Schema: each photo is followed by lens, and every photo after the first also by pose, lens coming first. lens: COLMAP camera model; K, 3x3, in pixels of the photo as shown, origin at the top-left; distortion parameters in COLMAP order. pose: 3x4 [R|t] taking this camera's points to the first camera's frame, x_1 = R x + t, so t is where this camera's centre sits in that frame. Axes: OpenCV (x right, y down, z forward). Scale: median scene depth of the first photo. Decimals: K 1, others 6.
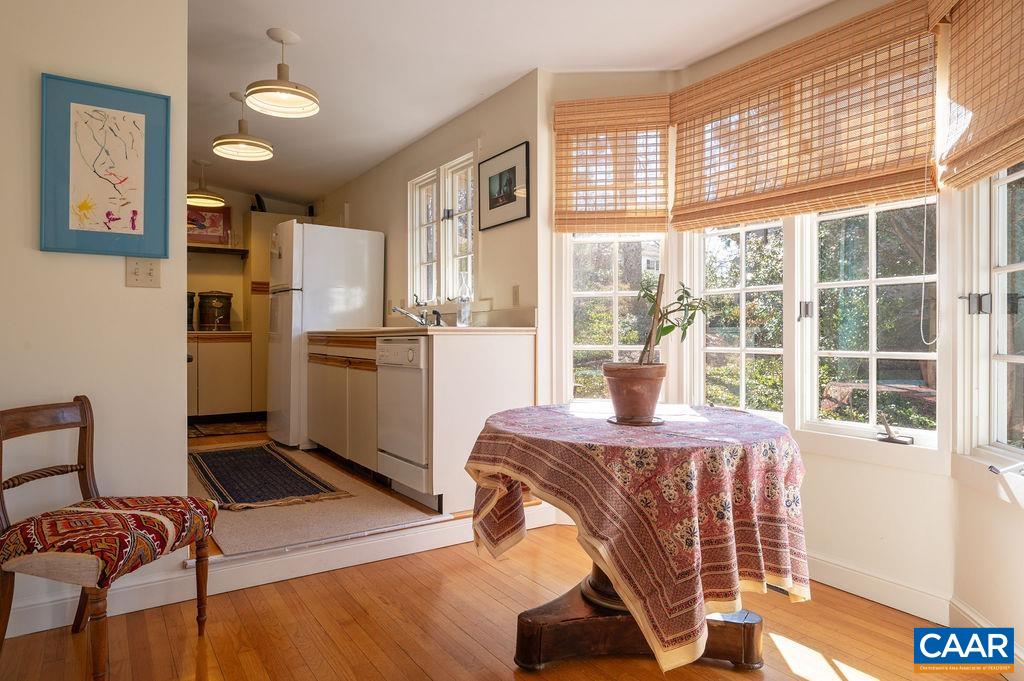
lens RADIAL K [[626.5, 0, 512.7], [0, 626.5, 335.4], [0, 0, 1]] dist [0.006023, 0.000242]
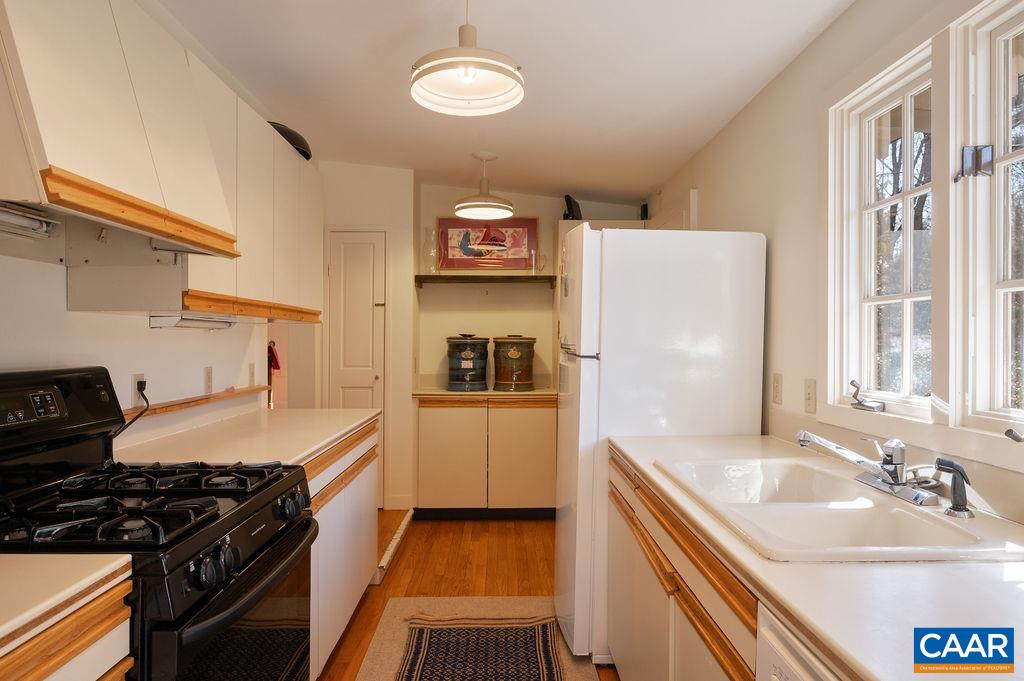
lens RADIAL K [[614.9, 0, 511.6], [0, 614.9, 338.4], [0, 0, 1]] dist [0.007450, 0.001692]
pose [[0.841099, 0.002790, -0.540874, -0.094121], [-0.005485, 0.999979, -0.003371, -0.066955], [0.540853, 0.005802, 0.841097, 0.413797]]
